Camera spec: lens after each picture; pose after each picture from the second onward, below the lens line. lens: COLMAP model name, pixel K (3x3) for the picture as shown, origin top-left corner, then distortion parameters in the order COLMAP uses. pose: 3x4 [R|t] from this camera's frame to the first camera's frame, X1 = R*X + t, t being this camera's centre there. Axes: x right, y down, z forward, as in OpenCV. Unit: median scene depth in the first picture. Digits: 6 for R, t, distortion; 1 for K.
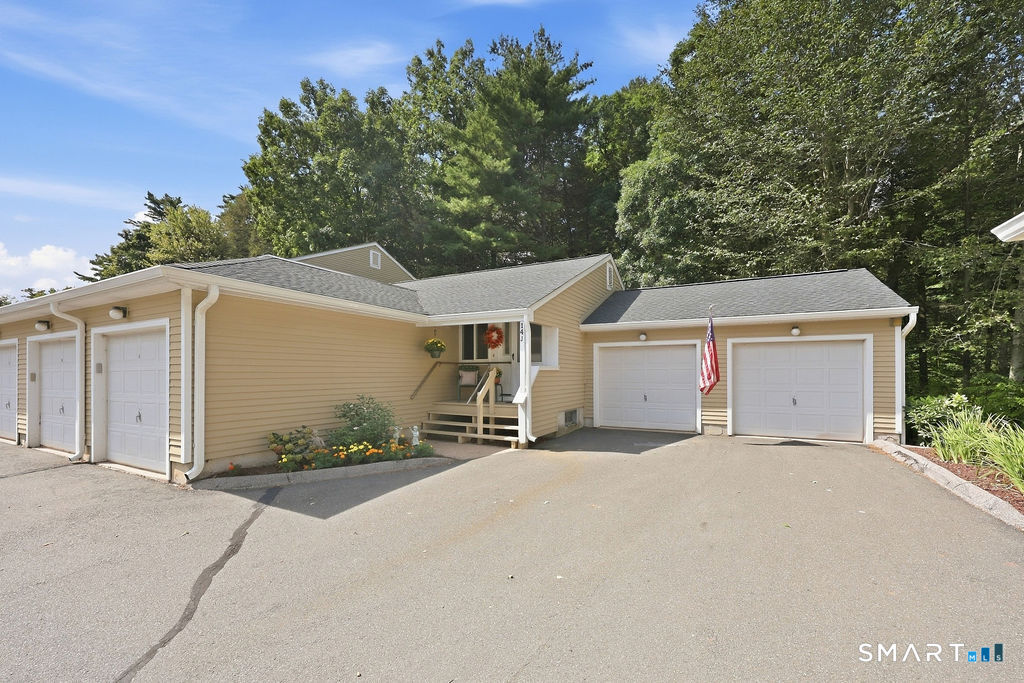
lens RADIAL K [[417.6, 0, 494.7], [0, 417.6, 368.1], [0, 0, 1]] dist [-0.004244, -0.000194]
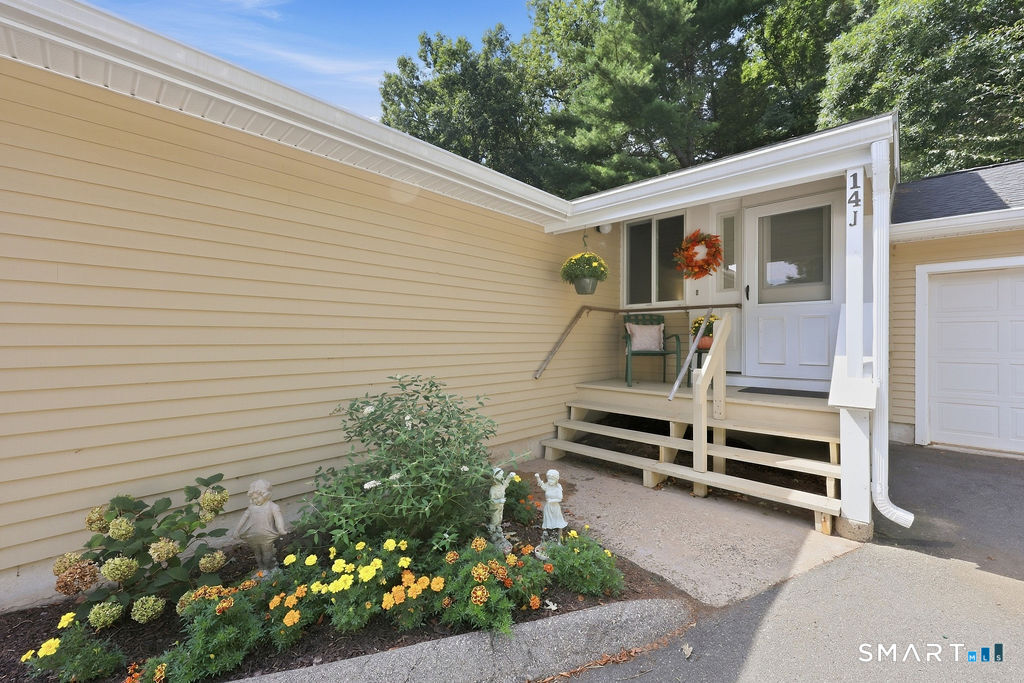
lens RADIAL K [[417.6, 0, 508.6], [0, 417.6, 339.6], [0, 0, 1]] dist [-0.004244, -0.000194]
pose [[0.969677, 0.004879, -0.244340, -0.041093], [-0.000988, 0.999871, 0.016046, 0.007530], [0.244386, -0.015318, 0.969557, 0.191311]]
